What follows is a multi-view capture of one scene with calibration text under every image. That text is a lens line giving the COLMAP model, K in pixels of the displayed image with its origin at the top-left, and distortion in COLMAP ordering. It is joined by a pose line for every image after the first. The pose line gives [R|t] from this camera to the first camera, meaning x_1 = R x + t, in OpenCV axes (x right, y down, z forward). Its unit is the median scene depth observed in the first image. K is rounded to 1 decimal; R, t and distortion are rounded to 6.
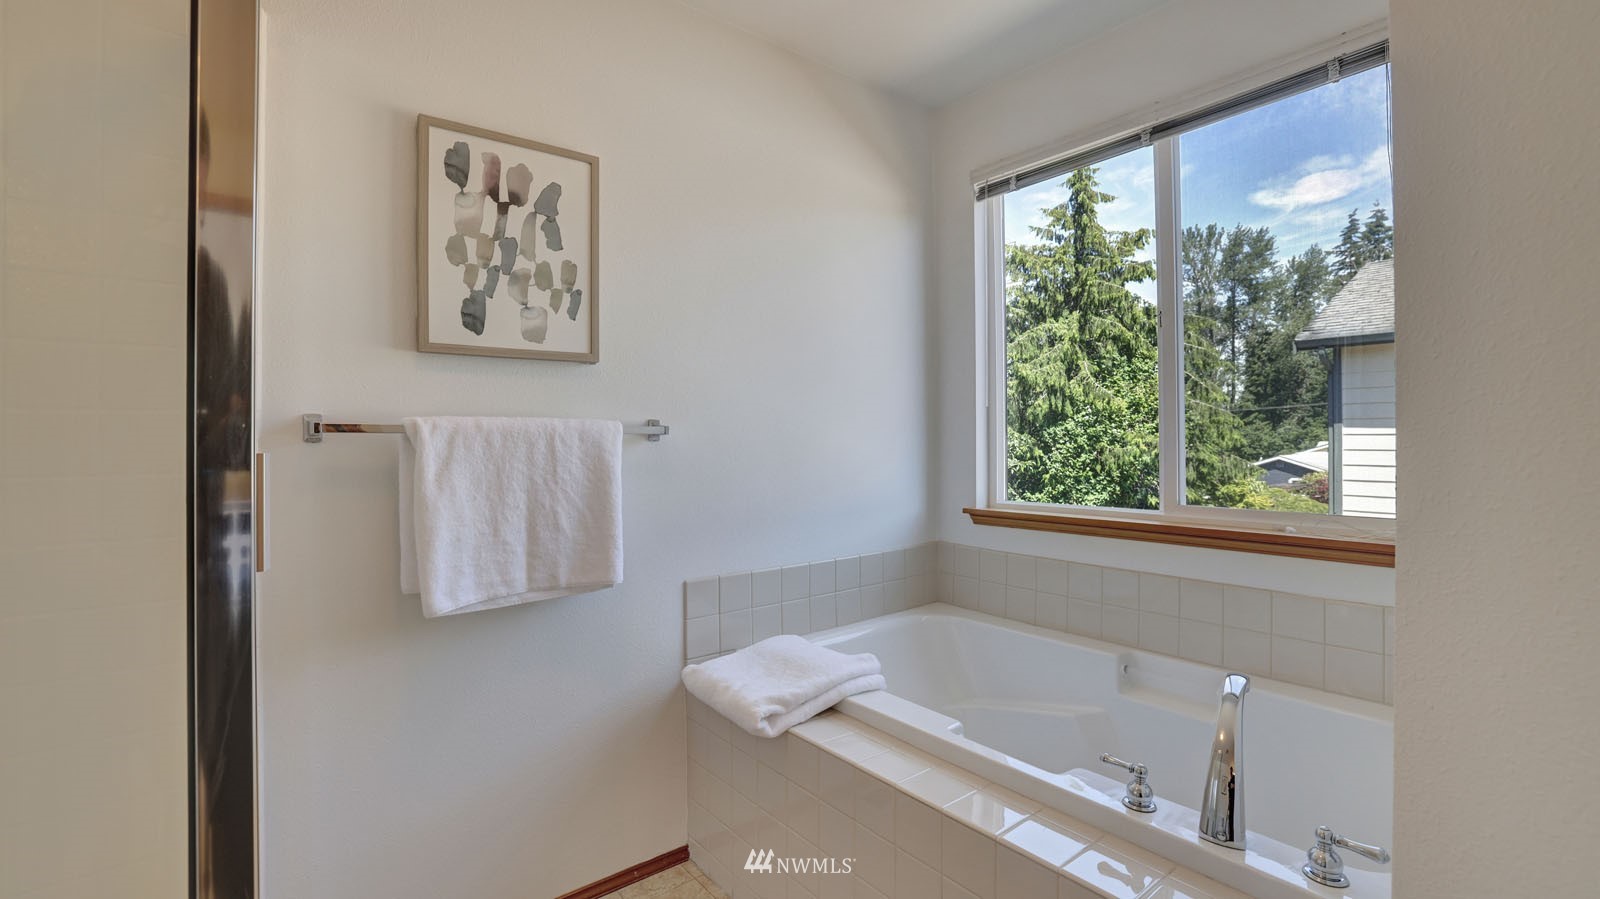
lens RADIAL K [[687.2, 0, 804.4], [0, 687.2, 425.1], [0, 0, 1]] dist [-0.023875, -0.000096]
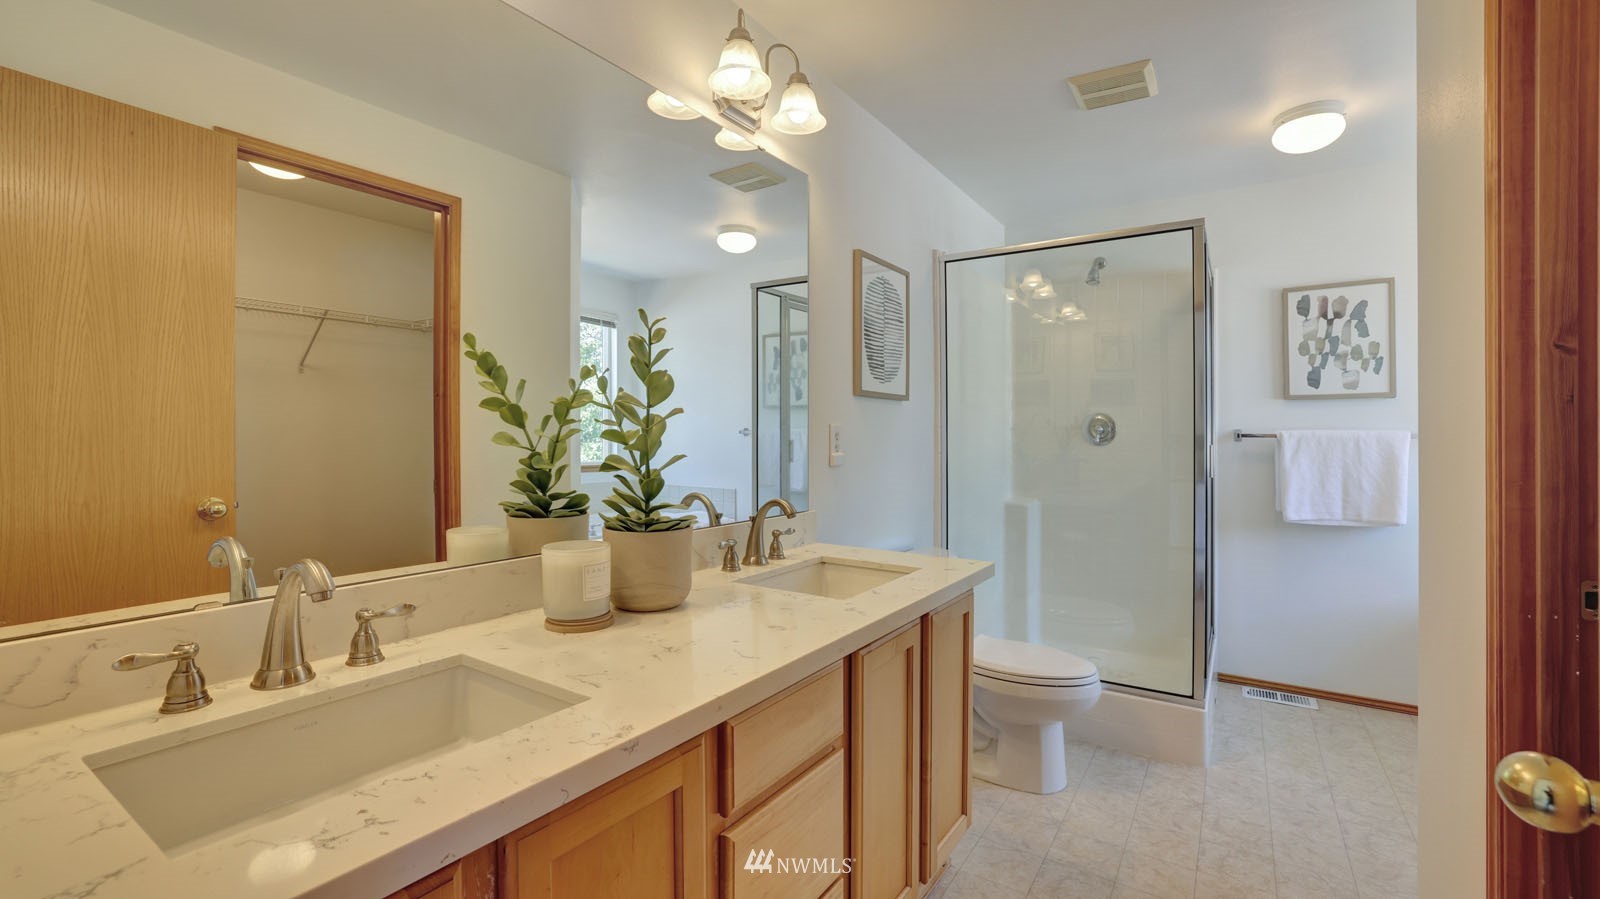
lens RADIAL K [[687.2, 0, 804.2], [0, 687.2, 439.1], [0, 0, 1]] dist [-0.023875, -0.000096]
pose [[0.327786, 0.003729, -0.944745, 0.405865], [0.006394, 0.999961, 0.006165, -0.003123], [0.944730, -0.008062, 0.327749, -0.477985]]
